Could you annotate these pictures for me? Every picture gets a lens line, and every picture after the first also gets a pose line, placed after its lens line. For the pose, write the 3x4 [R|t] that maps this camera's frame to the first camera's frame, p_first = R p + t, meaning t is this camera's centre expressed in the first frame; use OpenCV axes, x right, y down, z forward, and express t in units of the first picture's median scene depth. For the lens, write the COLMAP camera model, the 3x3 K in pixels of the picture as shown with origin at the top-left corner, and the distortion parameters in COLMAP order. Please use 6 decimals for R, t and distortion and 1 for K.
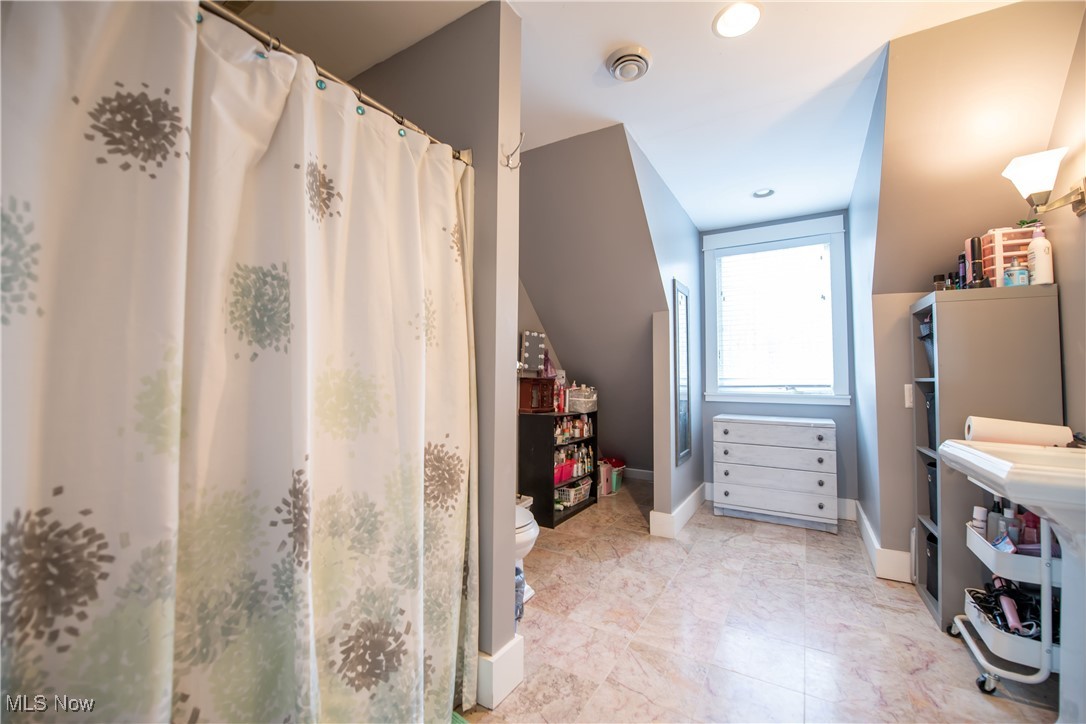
lens RADIAL K [[430.0, 0, 545.9], [0, 430.0, 356.7], [0, 0, 1]] dist [-0.014366, -0.003168]
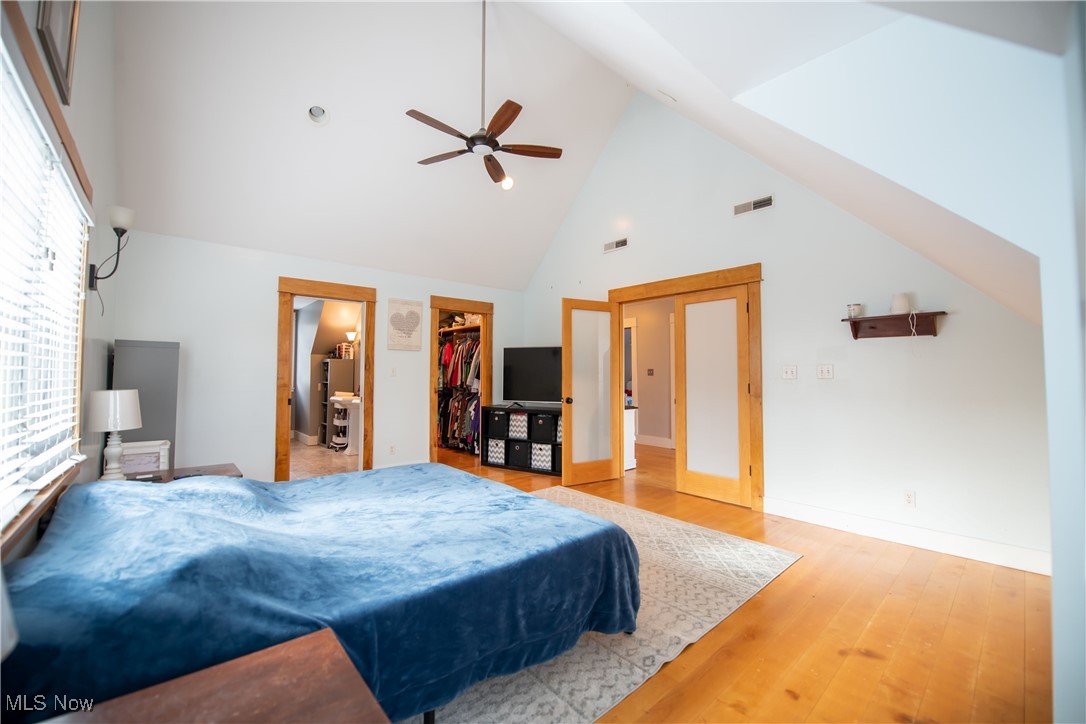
lens RADIAL K [[430.0, 0, 545.9], [0, 430.0, 356.7], [0, 0, 1]] dist [-0.014366, -0.003168]
pose [[0.298101, 0.037281, 0.953806, -1.602918], [-0.047275, 0.998587, -0.024256, -0.129405], [-0.953363, -0.037860, 0.299443, -1.475535]]
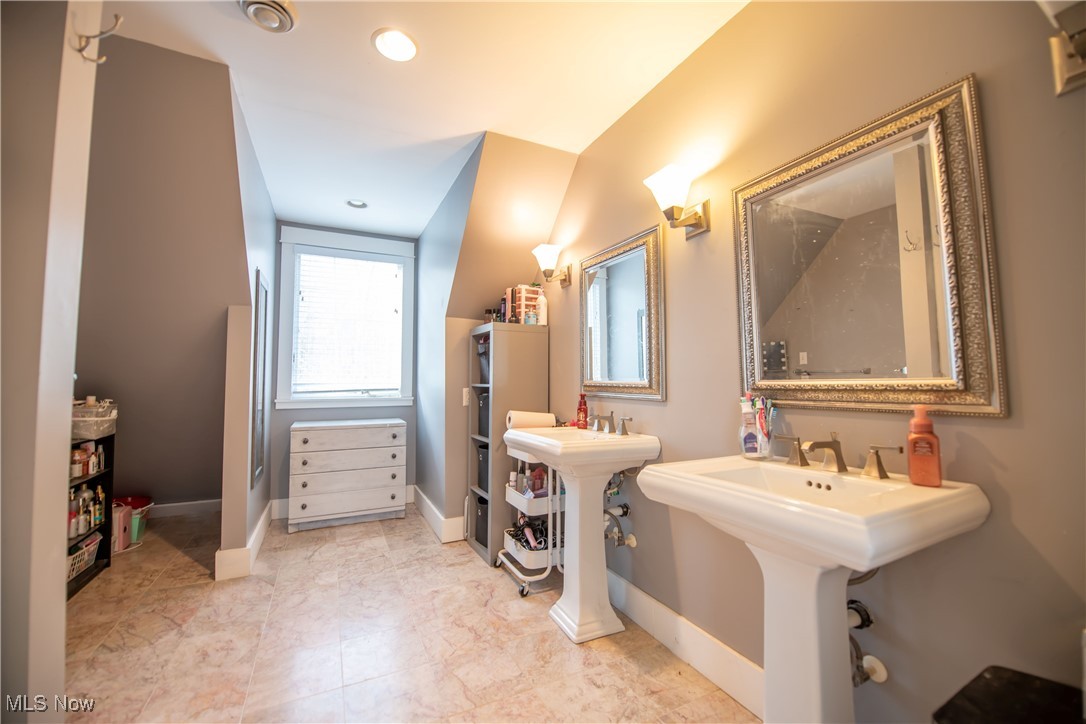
lens RADIAL K [[430.0, 0, 545.9], [0, 430.0, 356.7], [0, 0, 1]] dist [-0.014366, -0.003168]
pose [[0.534283, 0.035992, 0.844539, -0.132855], [-0.036262, 0.999149, -0.019640, -0.014466], [-0.844528, -0.020132, 0.535133, 0.072477]]
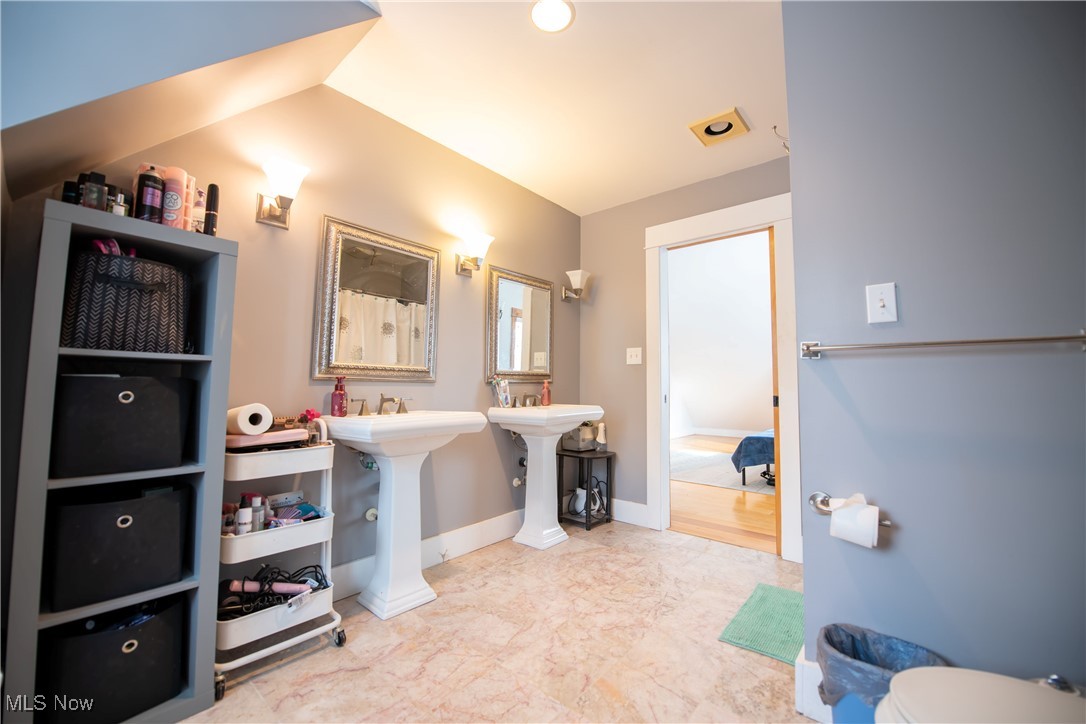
lens RADIAL K [[430.0, 0, 545.9], [0, 430.0, 356.7], [0, 0, 1]] dist [-0.014366, -0.003168]
pose [[-0.986891, -0.005767, 0.161286, 0.193476], [-0.025444, 0.992423, -0.120201, 0.094360], [-0.159370, -0.122729, -0.979560, 1.232780]]
